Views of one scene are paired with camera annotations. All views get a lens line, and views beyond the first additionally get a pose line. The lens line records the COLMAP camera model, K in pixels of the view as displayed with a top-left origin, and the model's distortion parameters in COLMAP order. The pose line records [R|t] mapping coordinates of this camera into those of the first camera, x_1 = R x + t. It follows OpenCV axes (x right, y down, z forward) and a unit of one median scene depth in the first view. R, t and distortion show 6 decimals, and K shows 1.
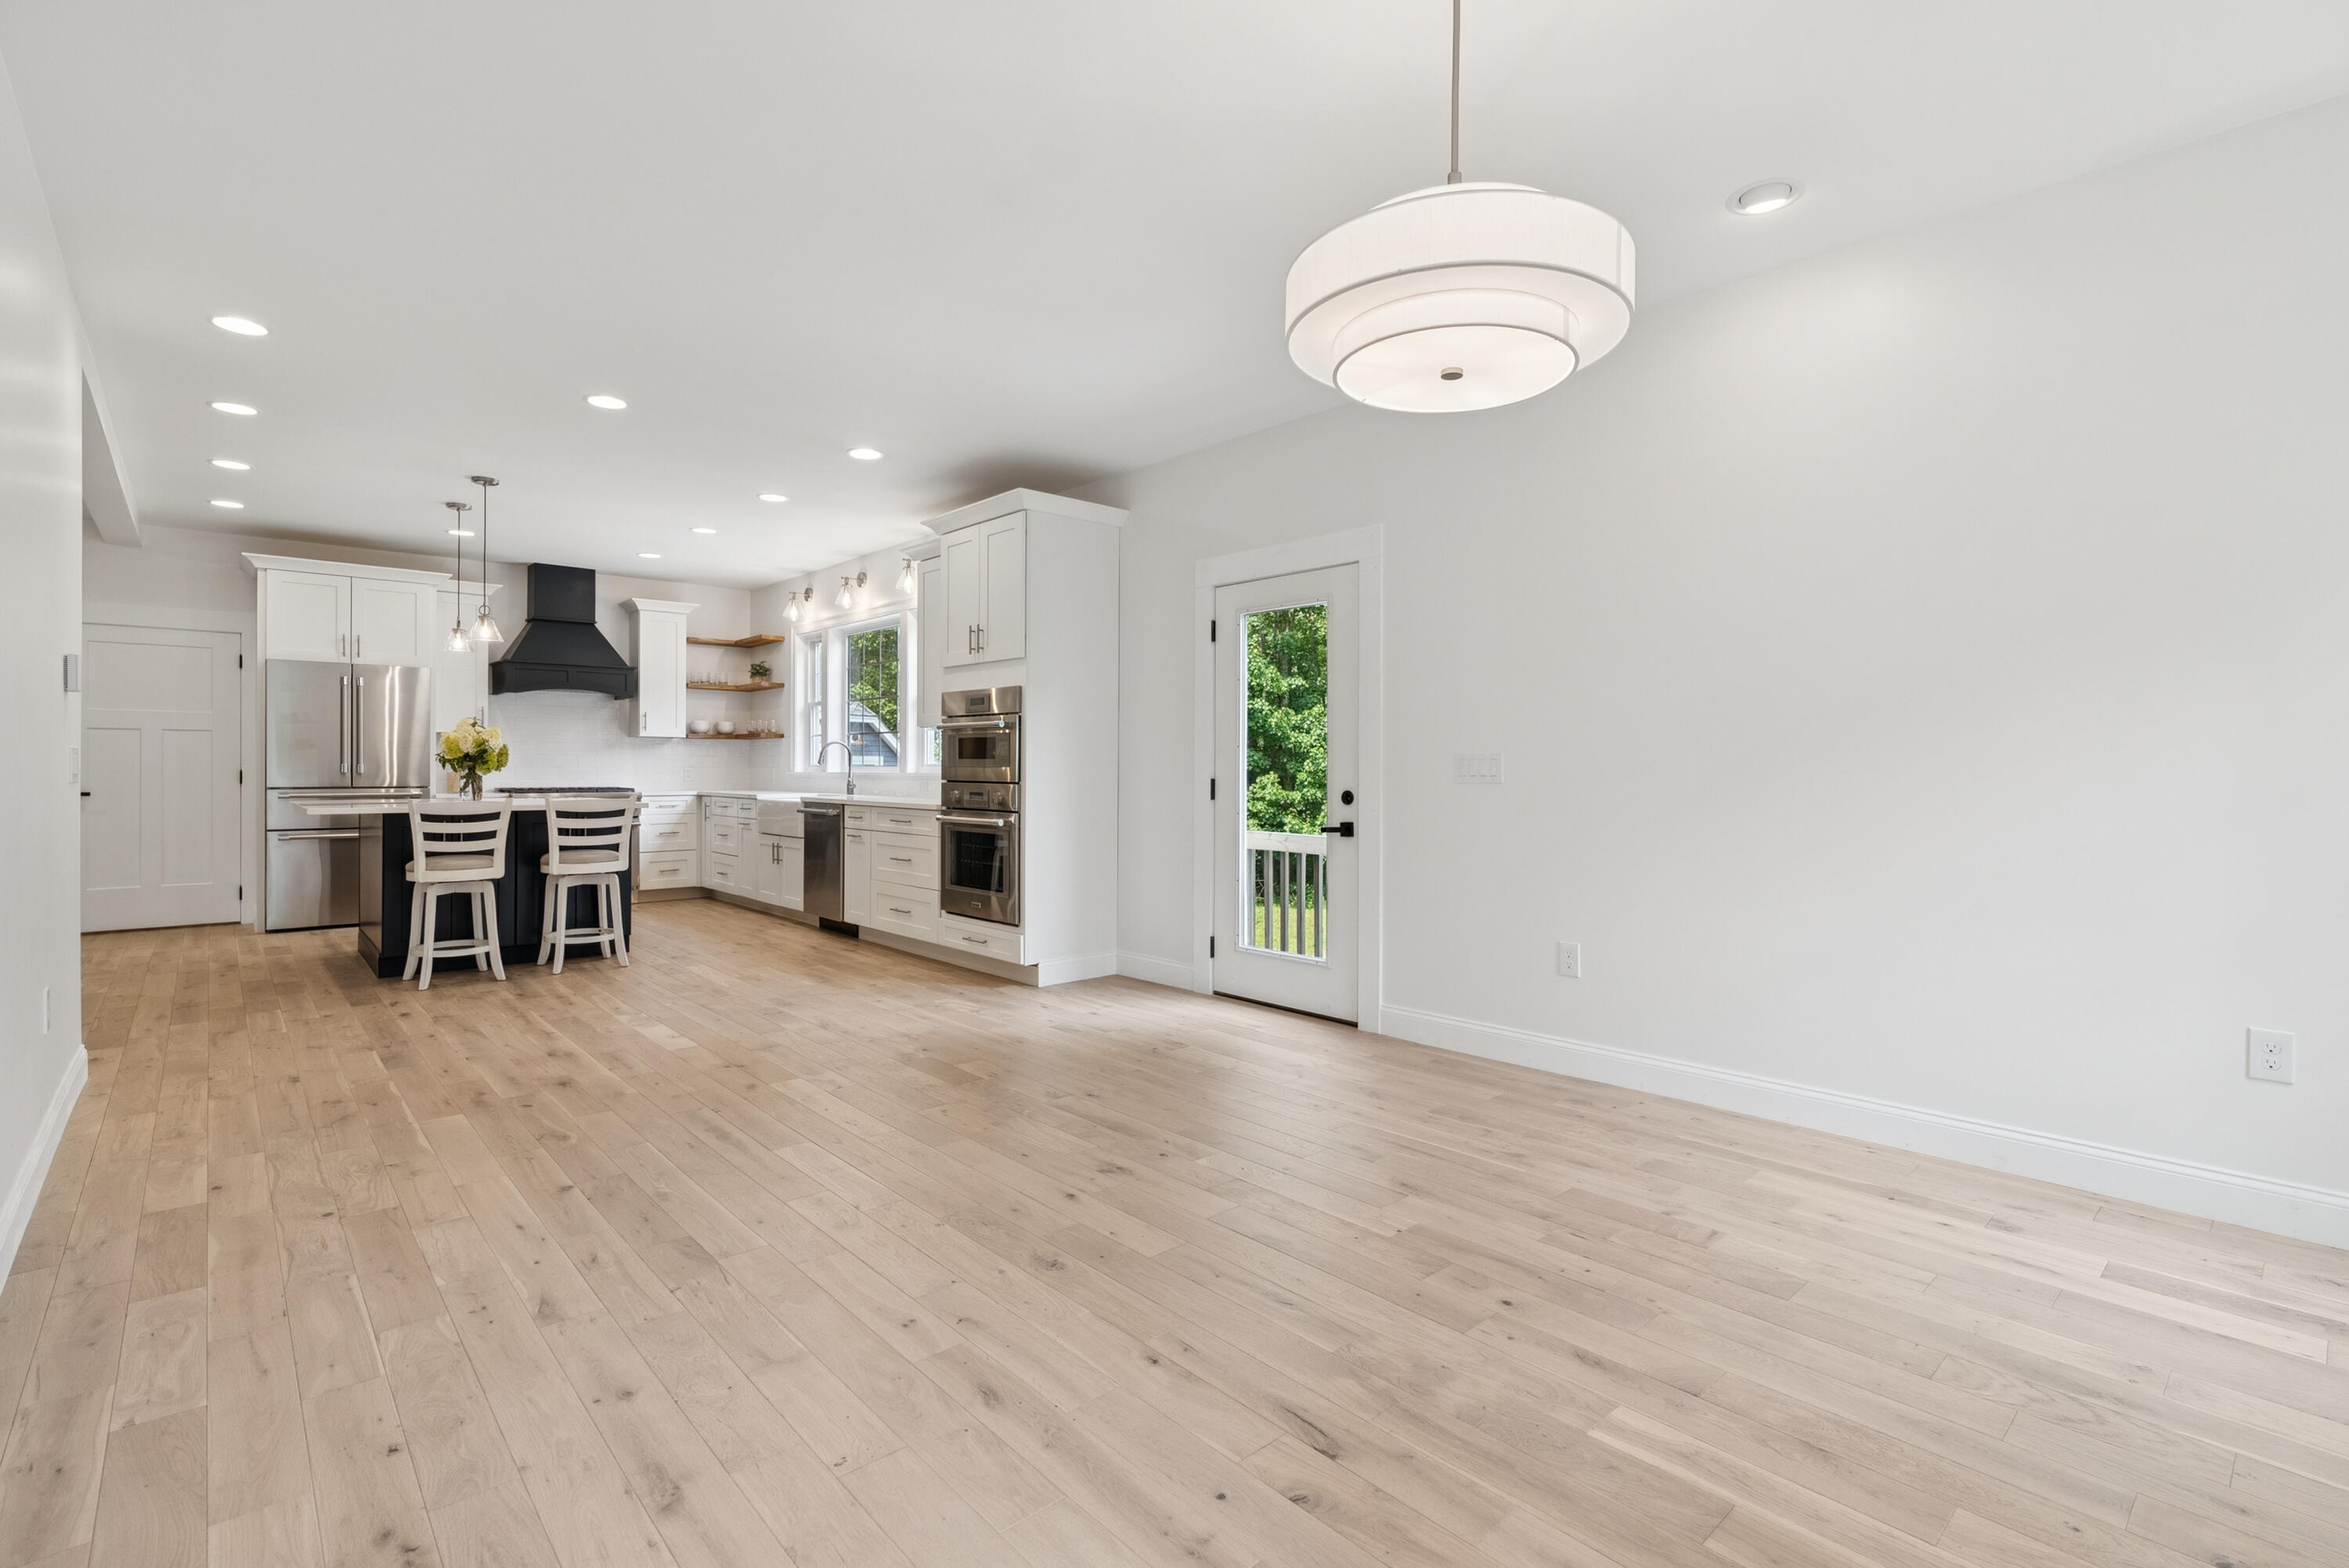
lens RADIAL K [[1066.8, 0, 1175.4], [0, 1066.8, 772.2], [0, 0, 1]] dist [-0.011066, 0.004444]
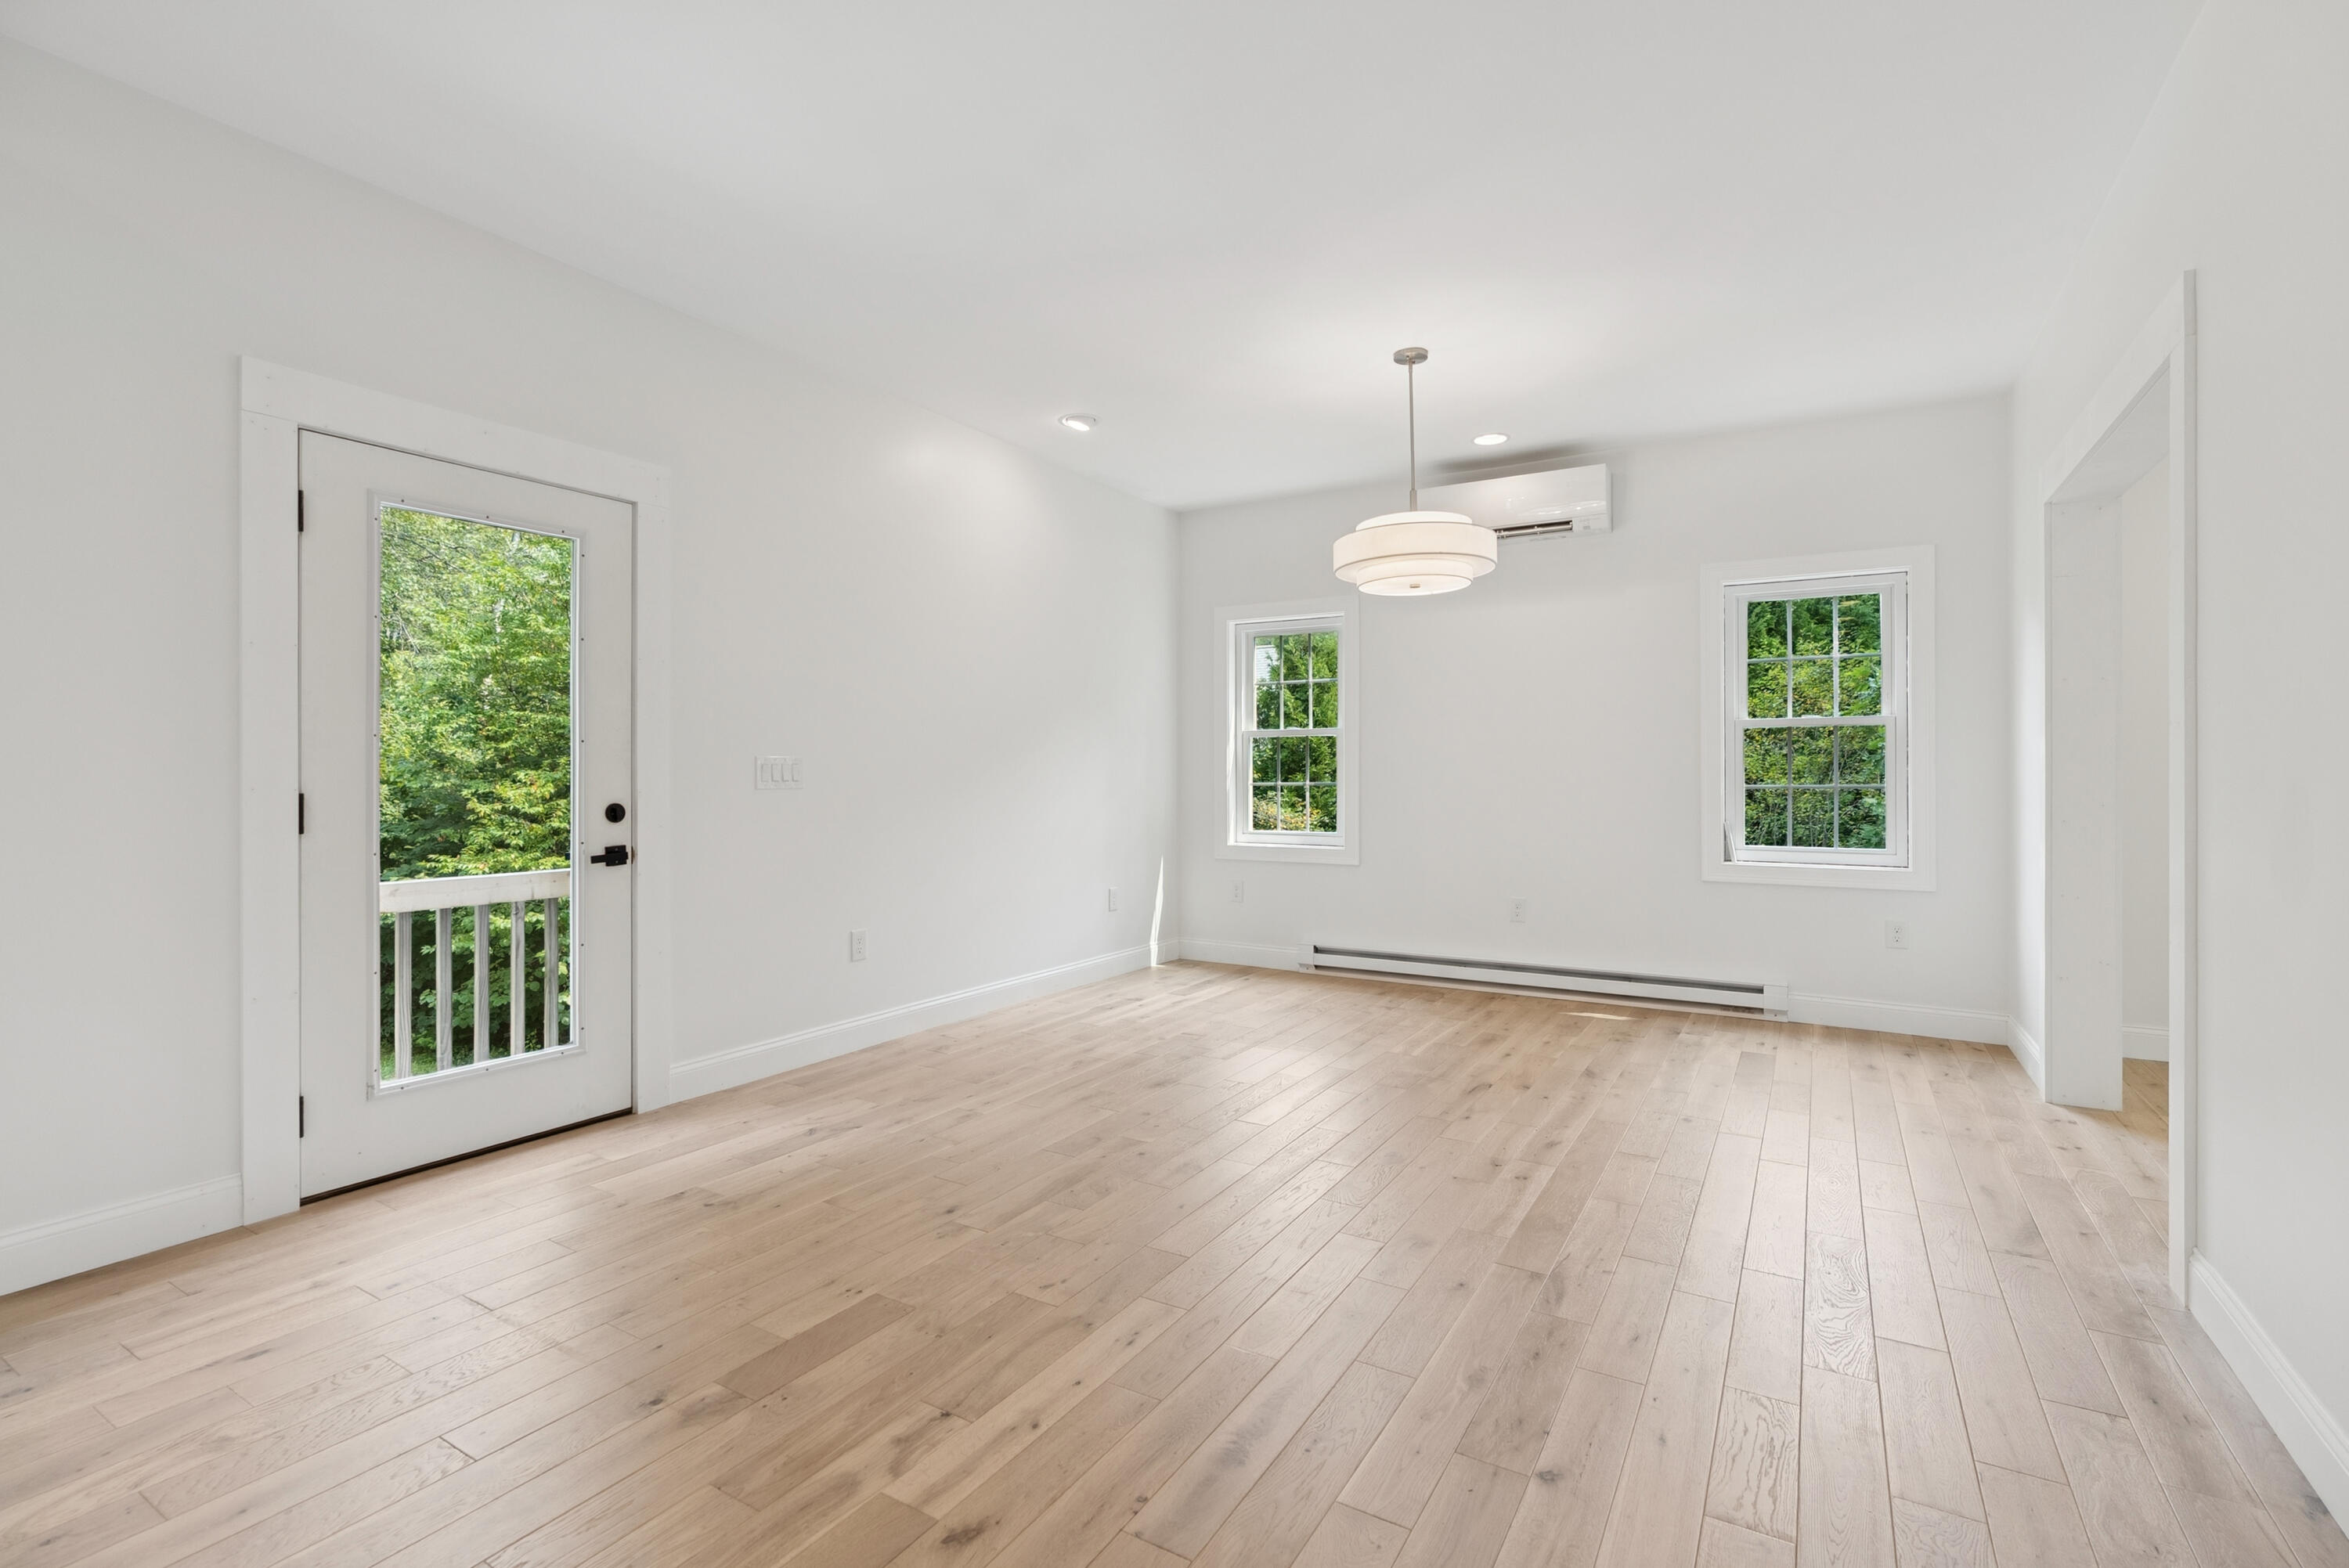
lens RADIAL K [[1066.8, 0, 1174.6], [0, 1066.8, 770.5], [0, 0, 1]] dist [-0.011066, 0.004444]
pose [[-0.283409, 0.000894, 0.958999, -0.443486], [0.002185, 0.999998, -0.000287, -0.003185], [-0.958997, 0.002014, -0.283410, 0.558265]]
